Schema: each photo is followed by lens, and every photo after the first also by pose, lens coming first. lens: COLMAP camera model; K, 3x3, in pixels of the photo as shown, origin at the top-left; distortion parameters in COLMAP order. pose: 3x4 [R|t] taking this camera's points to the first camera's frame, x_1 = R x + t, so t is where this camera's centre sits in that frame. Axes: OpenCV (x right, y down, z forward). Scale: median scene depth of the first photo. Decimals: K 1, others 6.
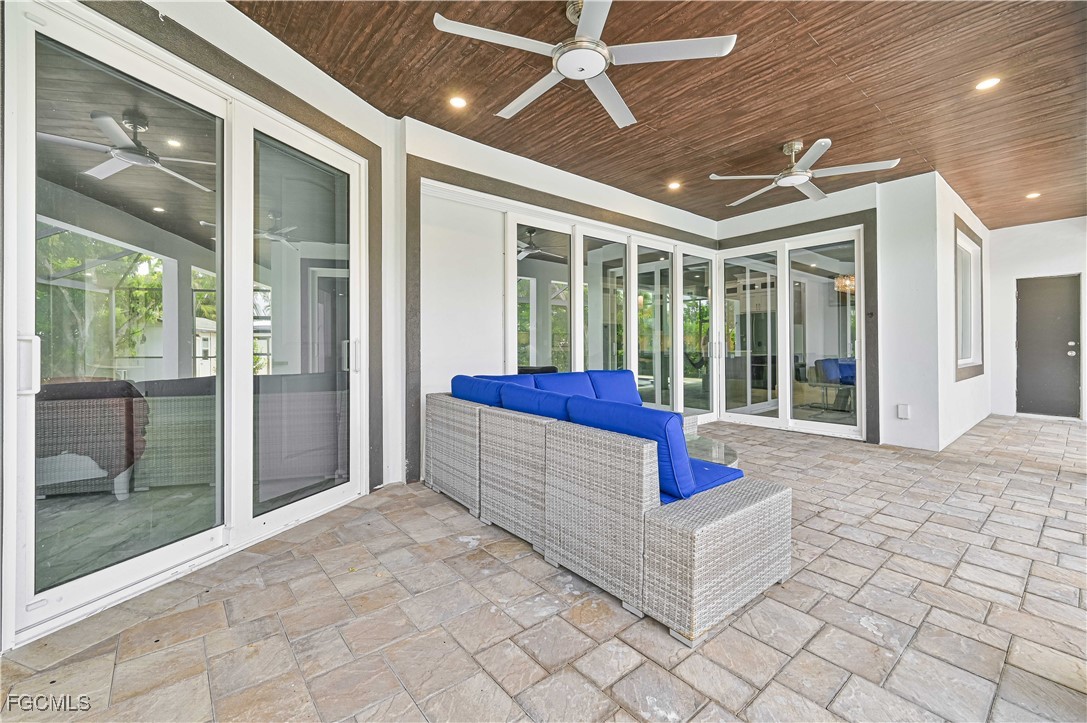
lens RADIAL K [[454.5, 0, 542.2], [0, 454.5, 352.5], [0, 0, 1]] dist [0.002083, -0.000469]
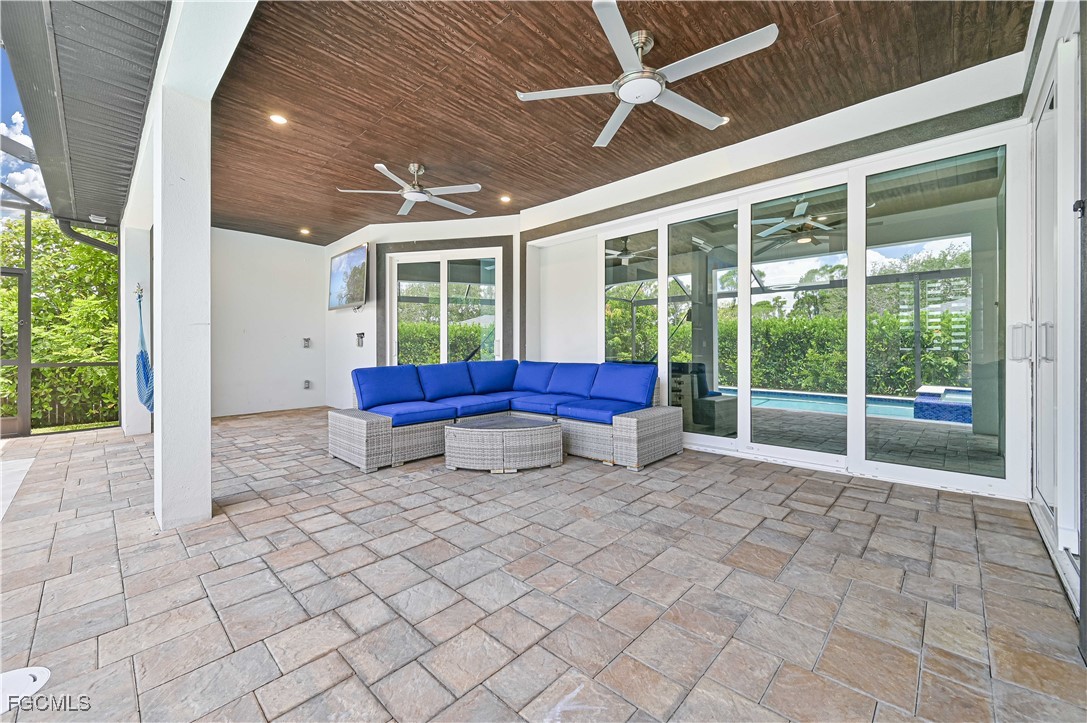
lens RADIAL K [[434.2, 0, 540.8], [0, 434.2, 354.7], [0, 0, 1]] dist [-0.001395, -0.000057]
pose [[0.107747, 0.002590, -0.994175, 1.772785], [-0.012956, 0.999915, 0.001201, 0.034828], [0.994094, 0.012751, 0.107772, 1.173719]]
